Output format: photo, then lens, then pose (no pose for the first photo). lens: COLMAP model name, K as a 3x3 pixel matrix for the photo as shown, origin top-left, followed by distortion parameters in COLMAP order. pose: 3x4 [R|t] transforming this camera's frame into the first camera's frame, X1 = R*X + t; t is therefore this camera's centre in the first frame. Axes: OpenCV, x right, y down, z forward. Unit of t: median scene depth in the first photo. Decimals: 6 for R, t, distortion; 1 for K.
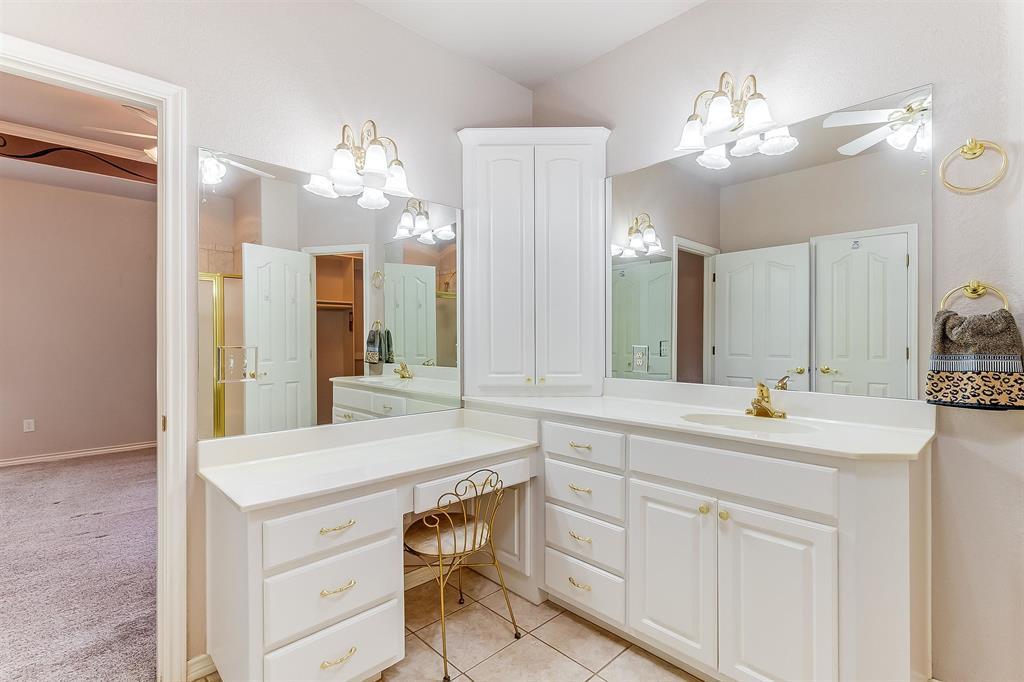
lens RADIAL K [[478.9, 0, 516.2], [0, 478.9, 334.0], [0, 0, 1]] dist [0.012003, 0.000089]
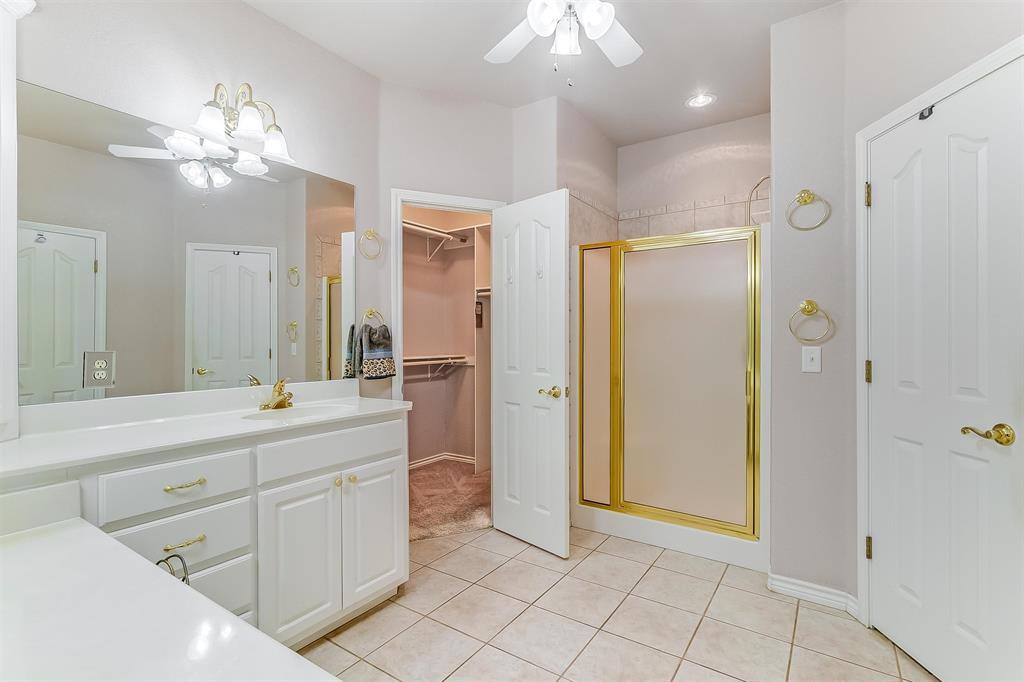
lens RADIAL K [[478.9, 0, 515.0], [0, 478.9, 344.5], [0, 0, 1]] dist [0.012003, 0.000089]
pose [[-0.213155, -0.002032, 0.977016, -0.779780], [-0.000617, 0.999998, 0.001945, 0.016889], [-0.977018, -0.000188, -0.213156, 0.741495]]
